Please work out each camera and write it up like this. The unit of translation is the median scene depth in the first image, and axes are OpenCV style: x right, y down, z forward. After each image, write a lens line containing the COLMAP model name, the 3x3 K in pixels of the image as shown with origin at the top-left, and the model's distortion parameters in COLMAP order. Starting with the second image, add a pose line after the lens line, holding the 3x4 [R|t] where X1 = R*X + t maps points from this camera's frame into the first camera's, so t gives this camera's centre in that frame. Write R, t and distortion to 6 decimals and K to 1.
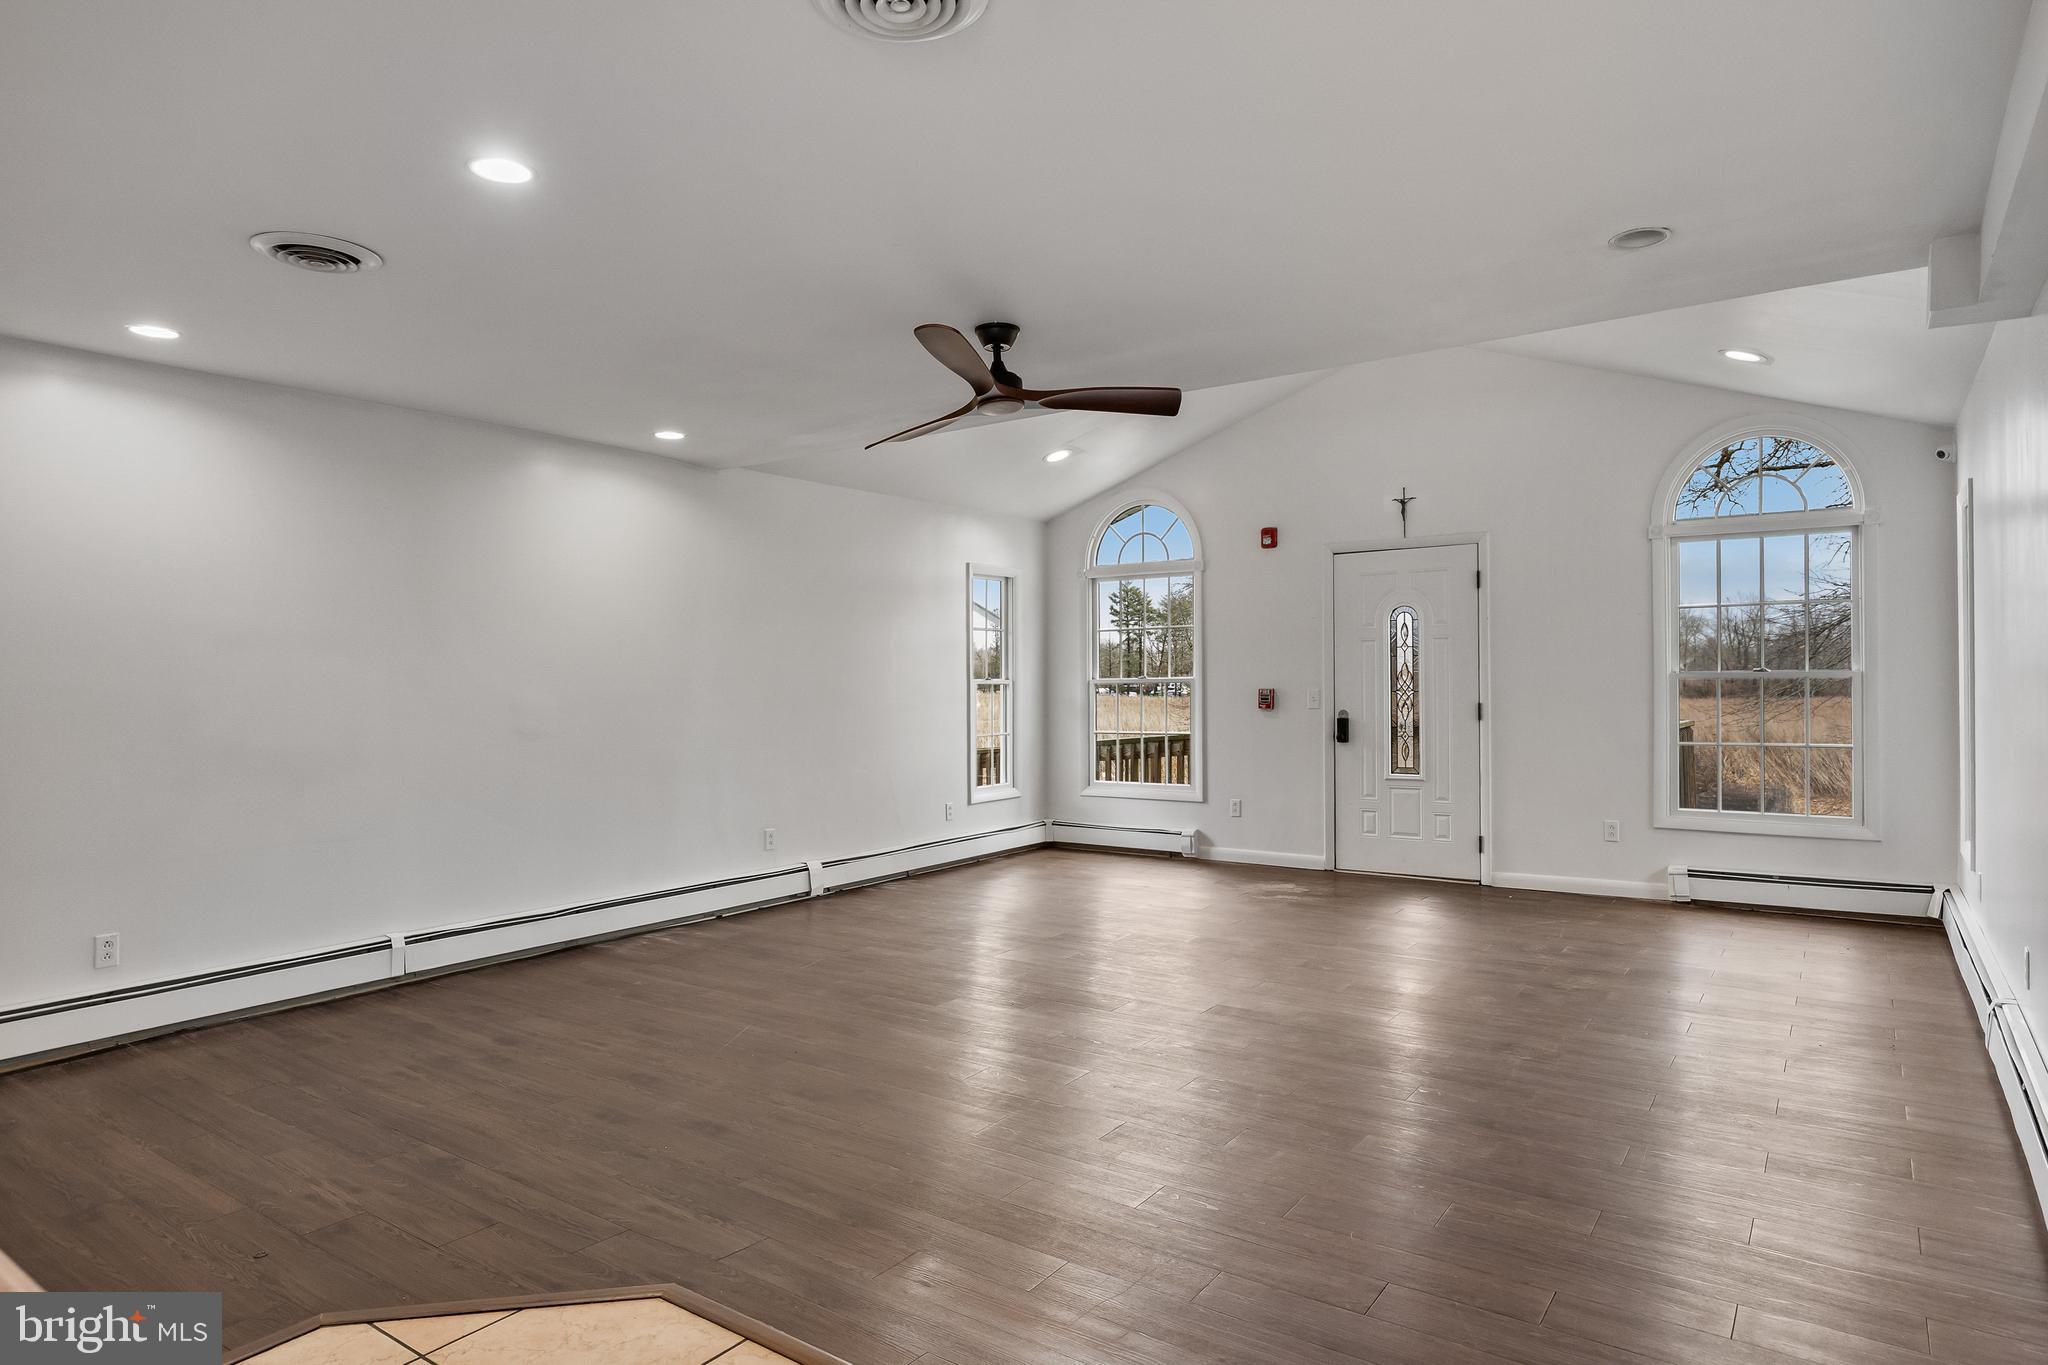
lens RADIAL K [[1137.0, 0, 1012.8], [0, 1137.0, 691.9], [0, 0, 1]] dist [-0.003295, -0.001319]
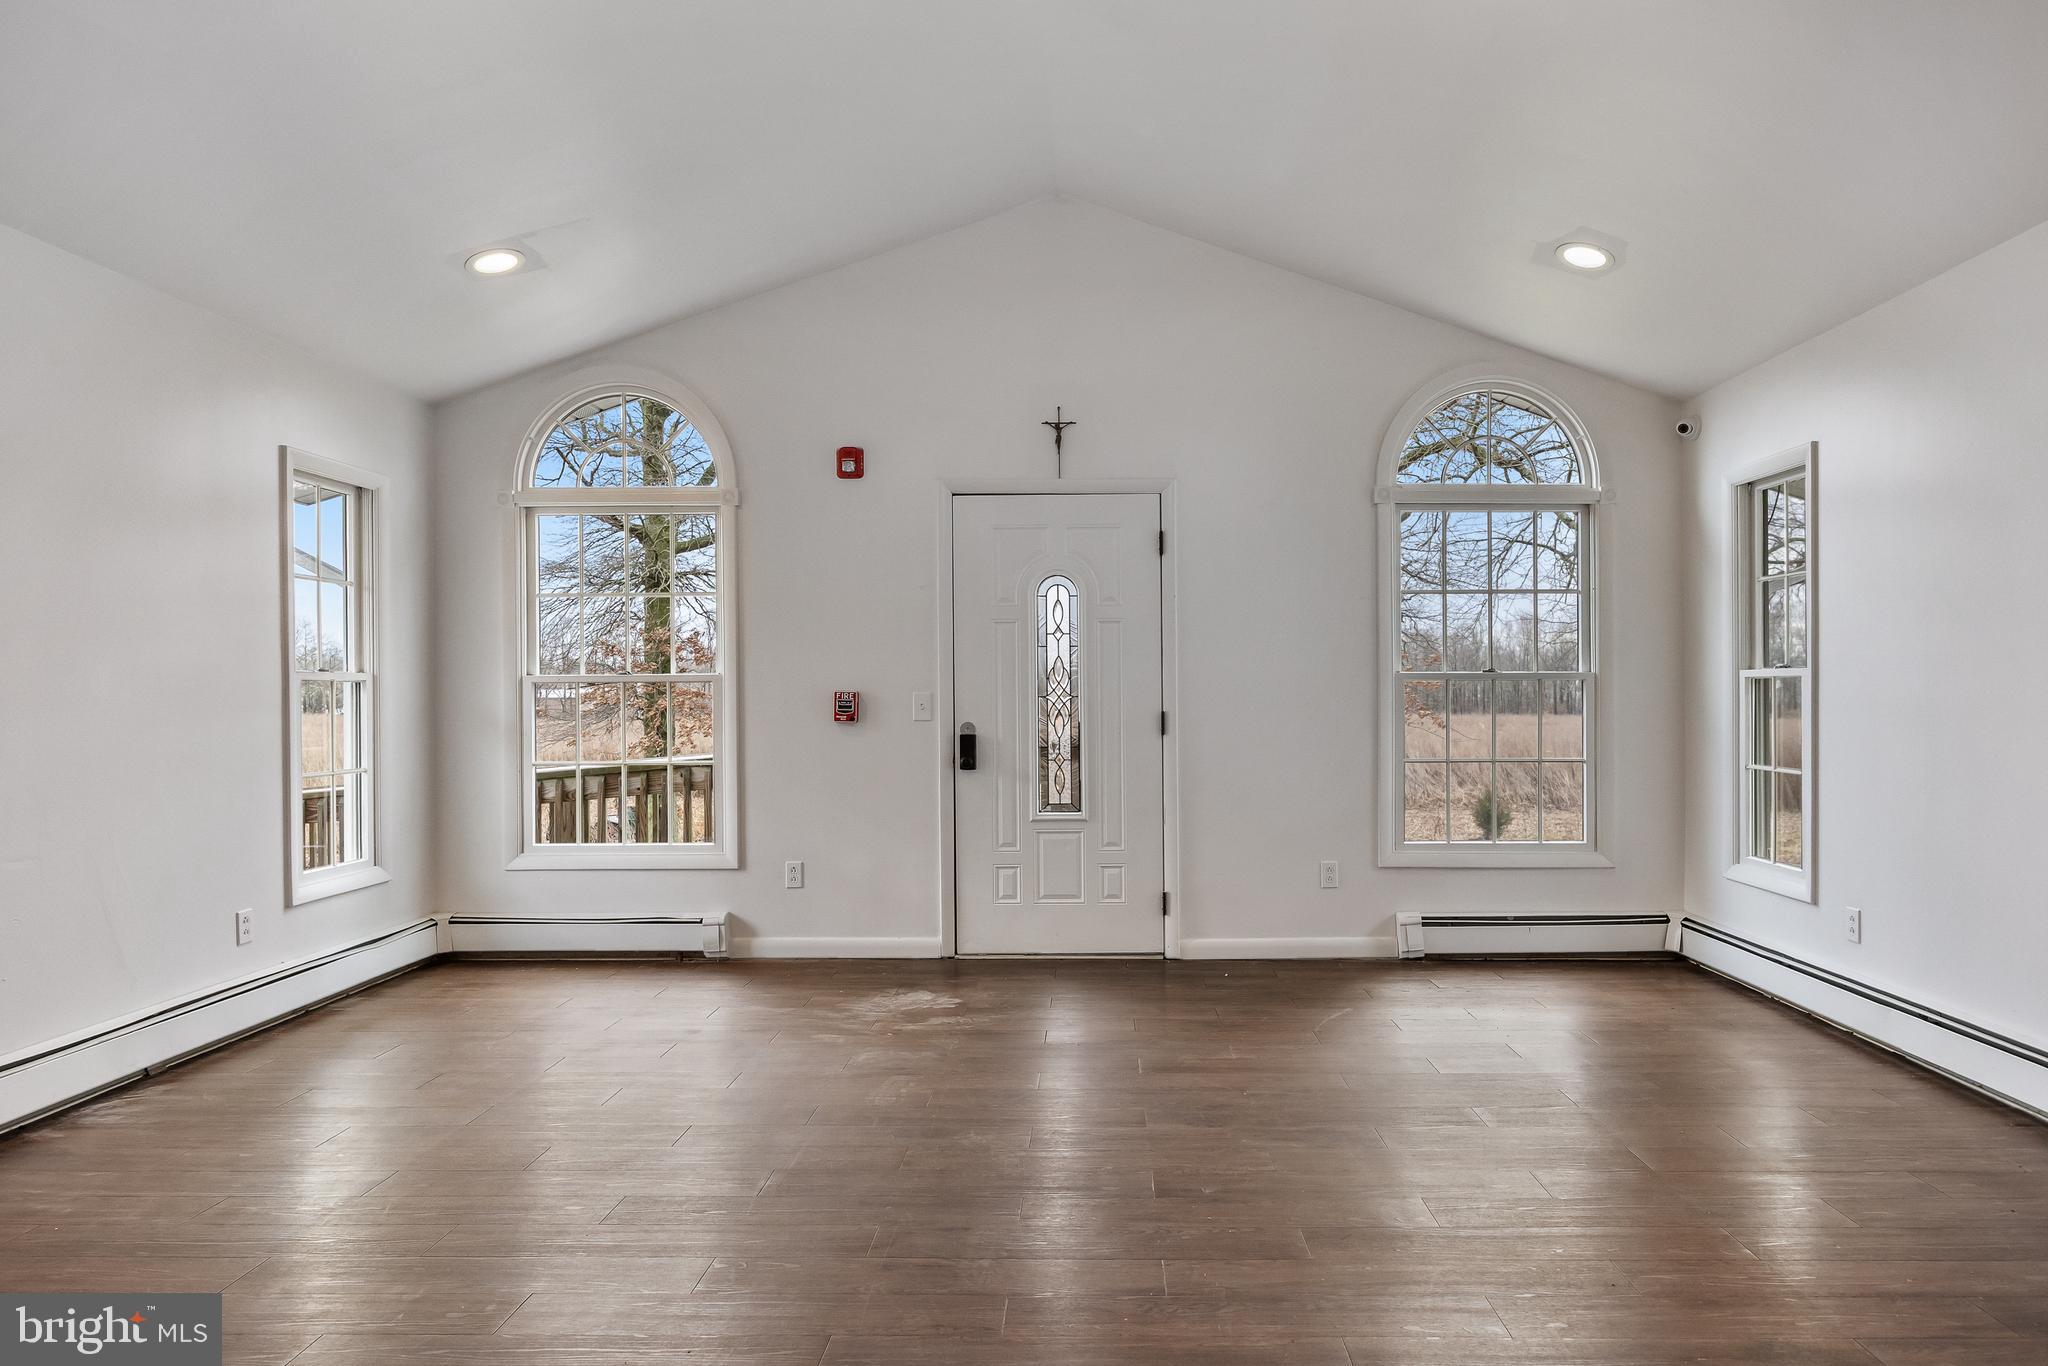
lens RADIAL K [[1100.4, 0, 1030.0], [0, 1100.4, 727.1], [0, 0, 1]] dist [0.003266, 0.000549]
pose [[0.801106, -0.004081, 0.598509, -0.076618], [-0.002211, 0.999950, 0.009778, 0.011961], [-0.598518, -0.009156, 0.801057, 0.439961]]
